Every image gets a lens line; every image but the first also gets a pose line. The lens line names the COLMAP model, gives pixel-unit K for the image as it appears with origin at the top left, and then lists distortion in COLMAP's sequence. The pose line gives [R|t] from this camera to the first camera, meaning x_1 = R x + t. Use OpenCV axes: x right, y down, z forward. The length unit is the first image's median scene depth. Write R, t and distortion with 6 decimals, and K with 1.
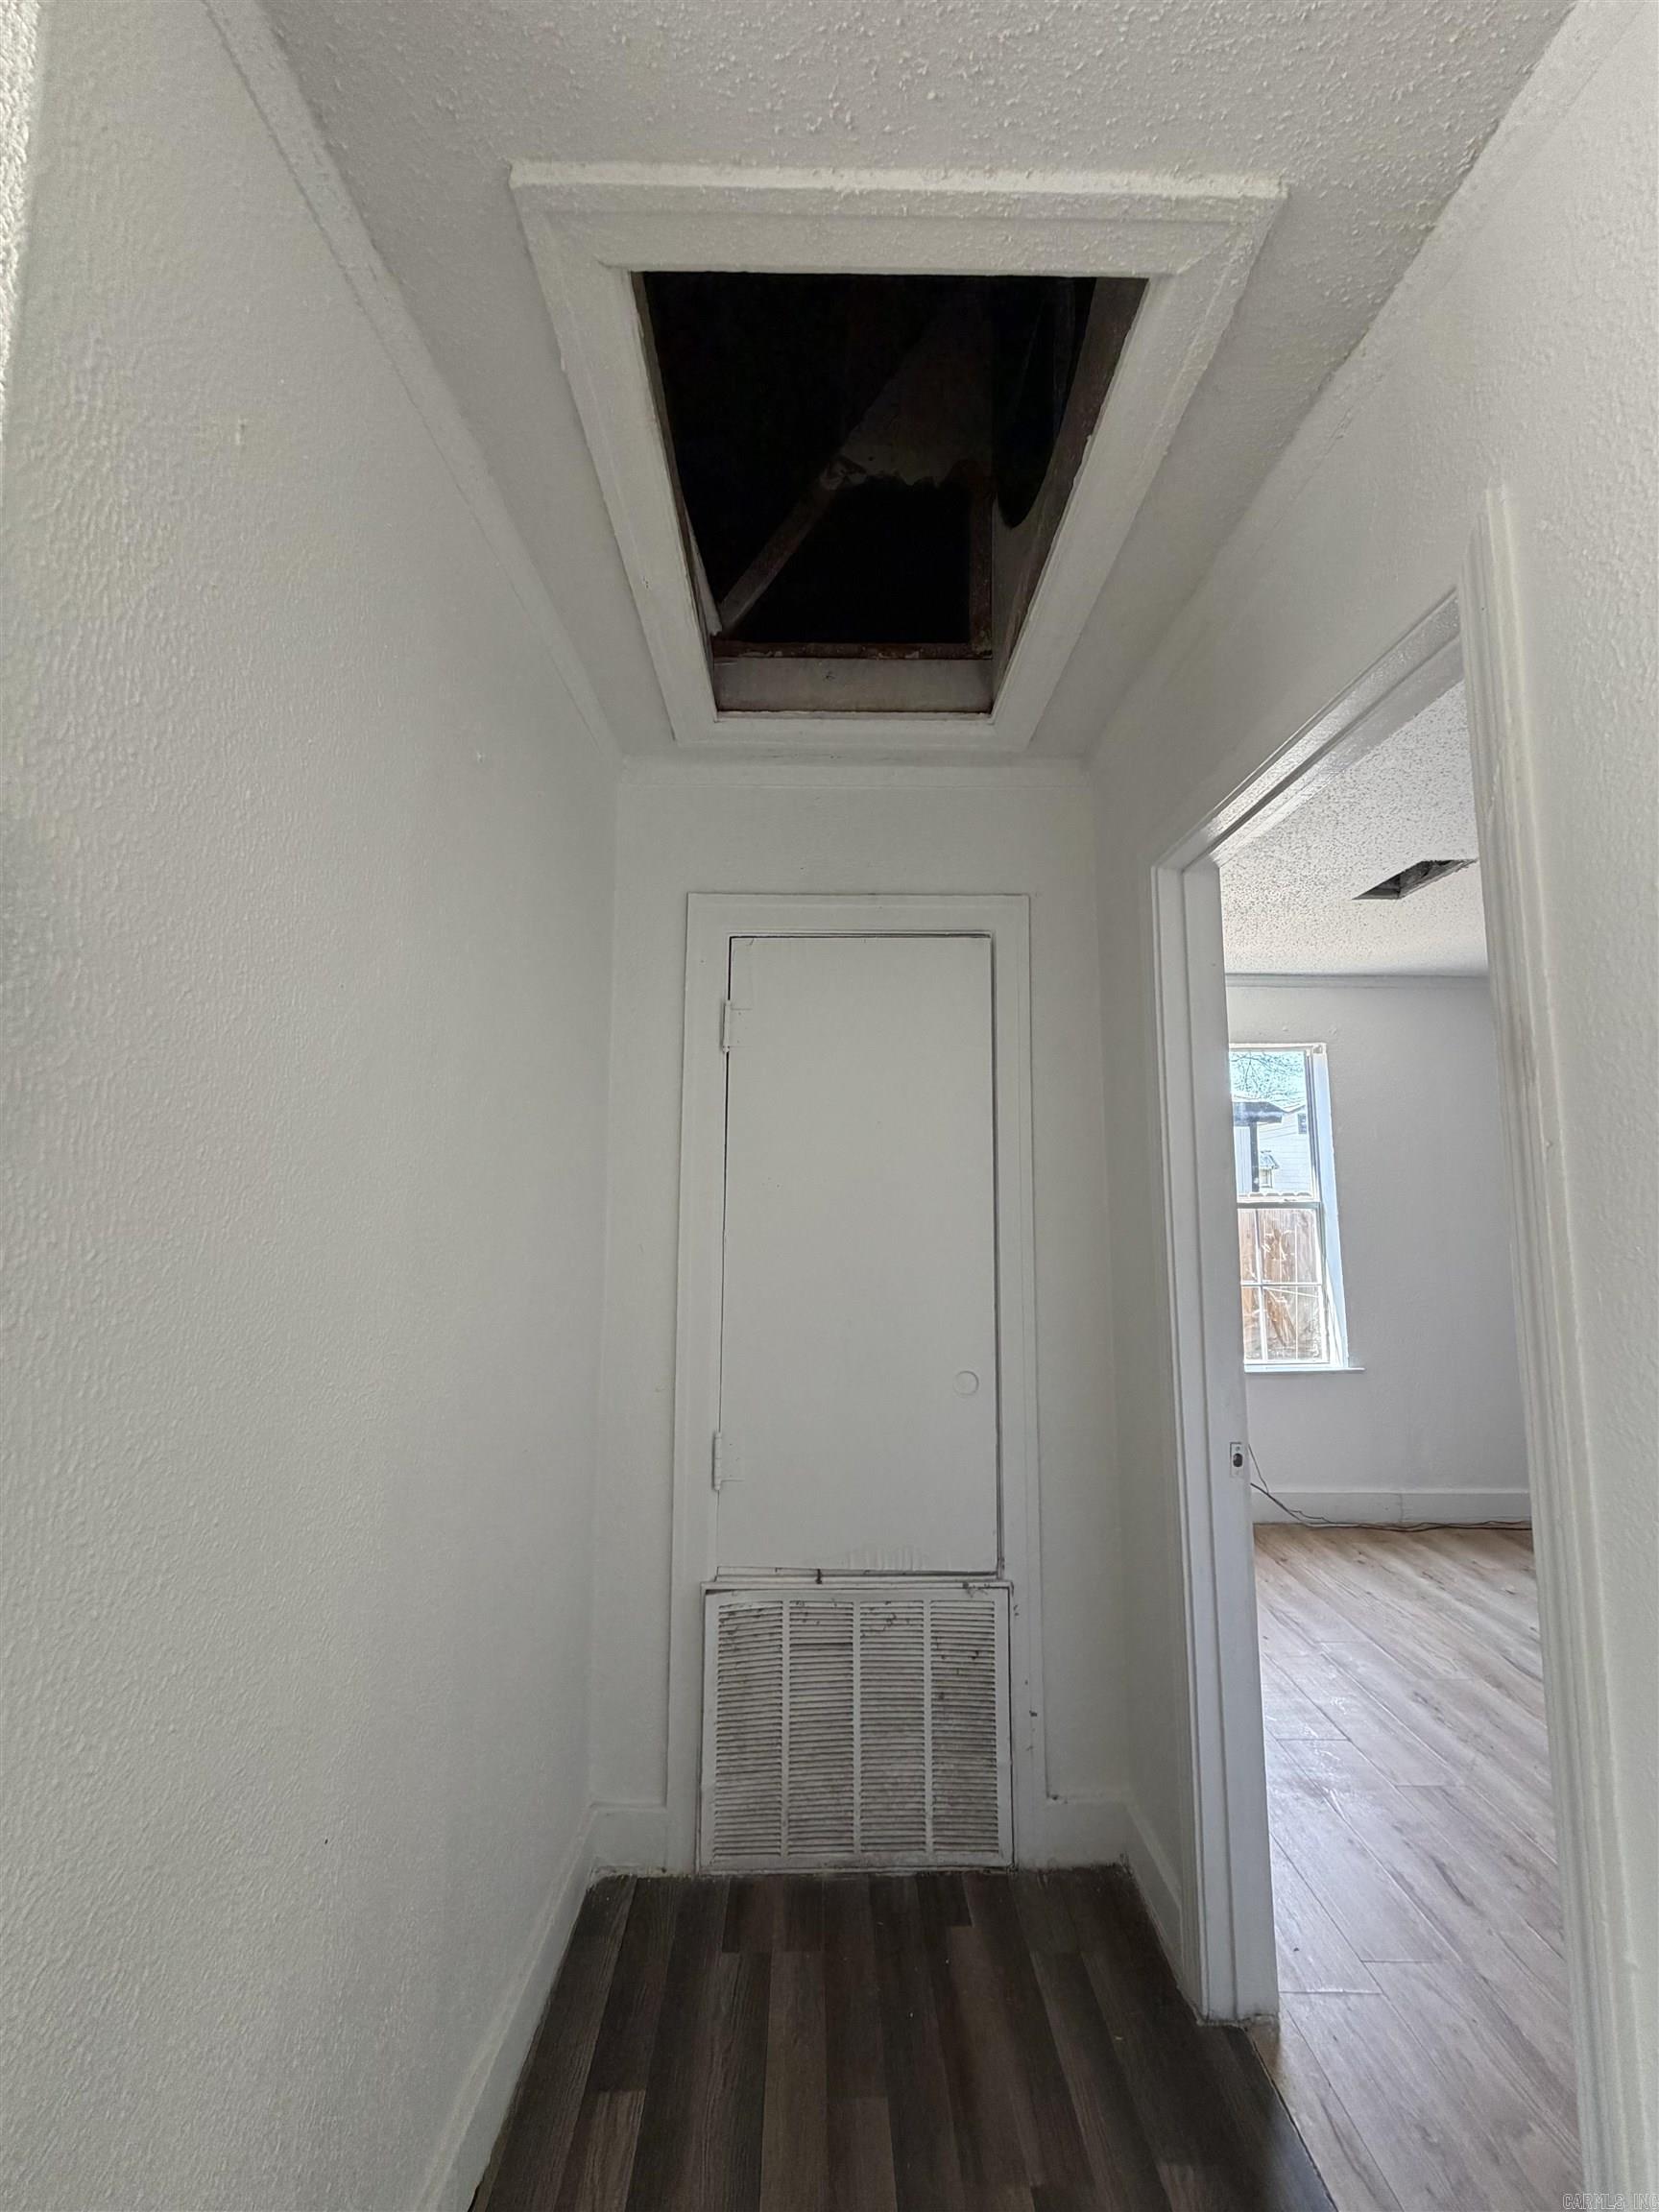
lens RADIAL K [[881.8, 0, 832.0], [0, 881.8, 1093.8], [0, 0, 1]] dist [-0.000296, -0.003424]
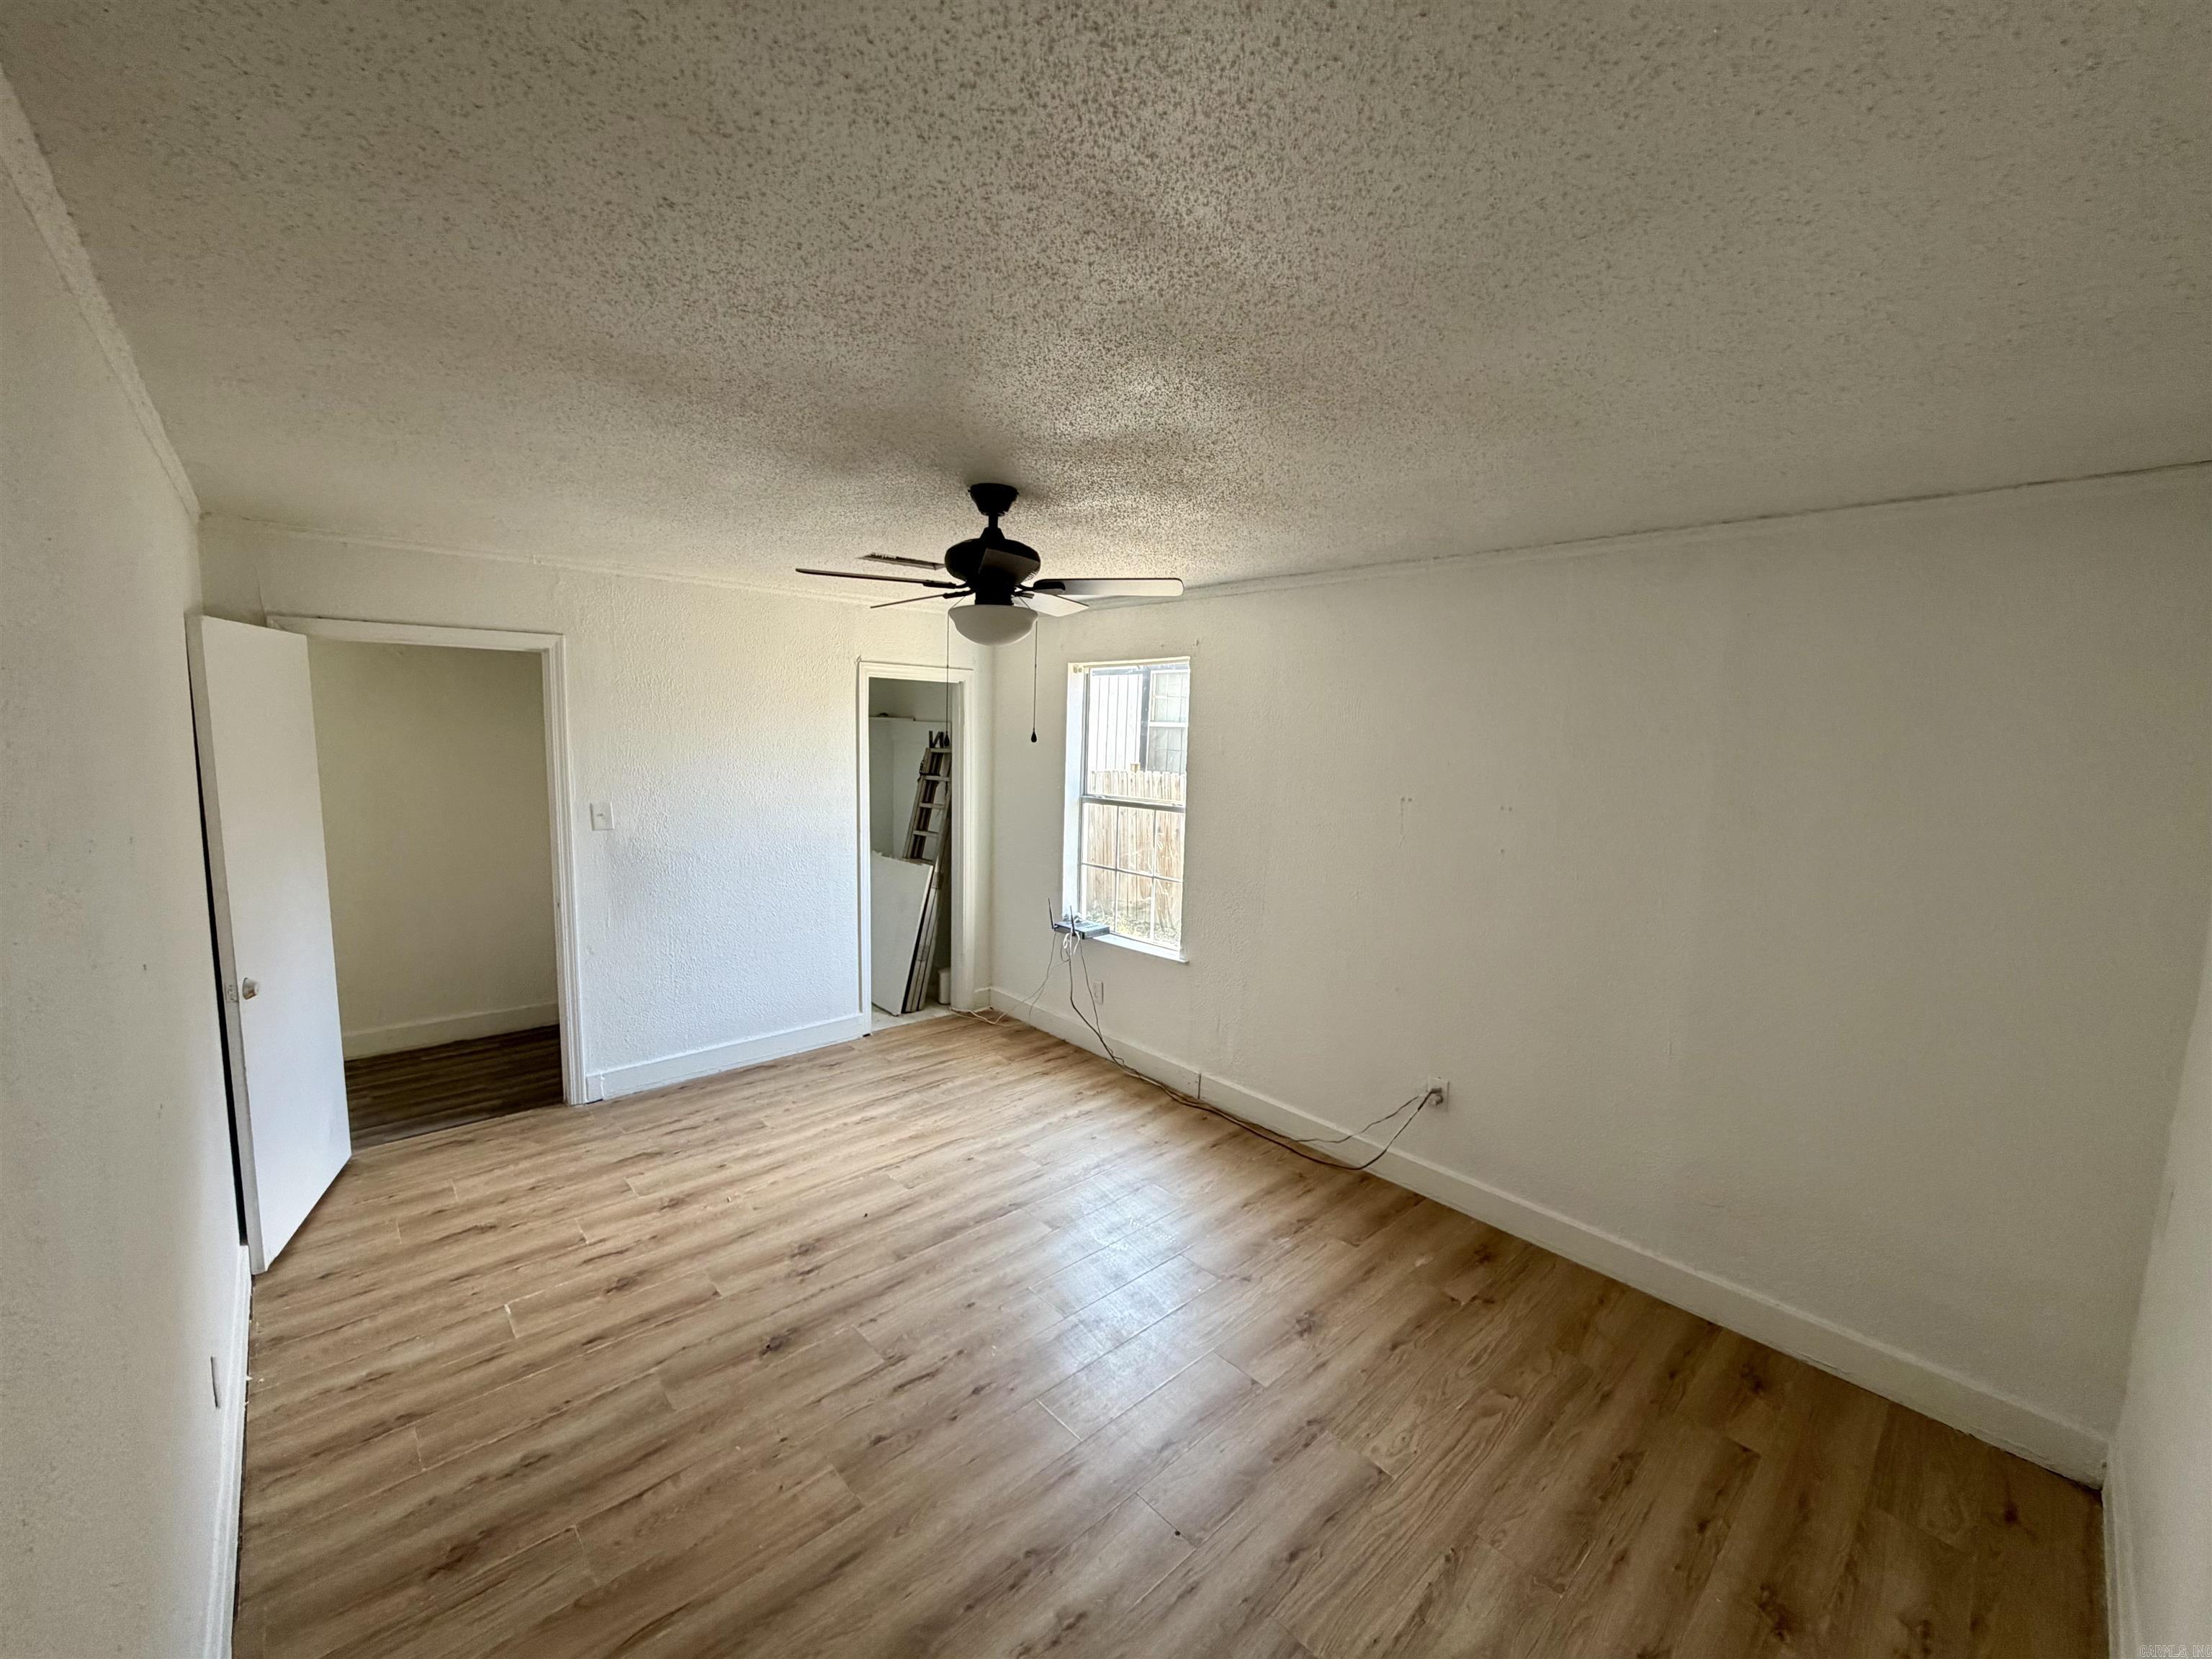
lens RADIAL K [[881.8, 0, 1100.7], [0, 881.8, 823.0], [0, 0, 1]] dist [-0.000296, -0.003424]
pose [[0.658035, 0.094096, -0.747085, 1.455375], [0.058151, 0.982848, 0.175010, -0.057644], [0.750739, -0.158606, 0.641276, 0.271410]]
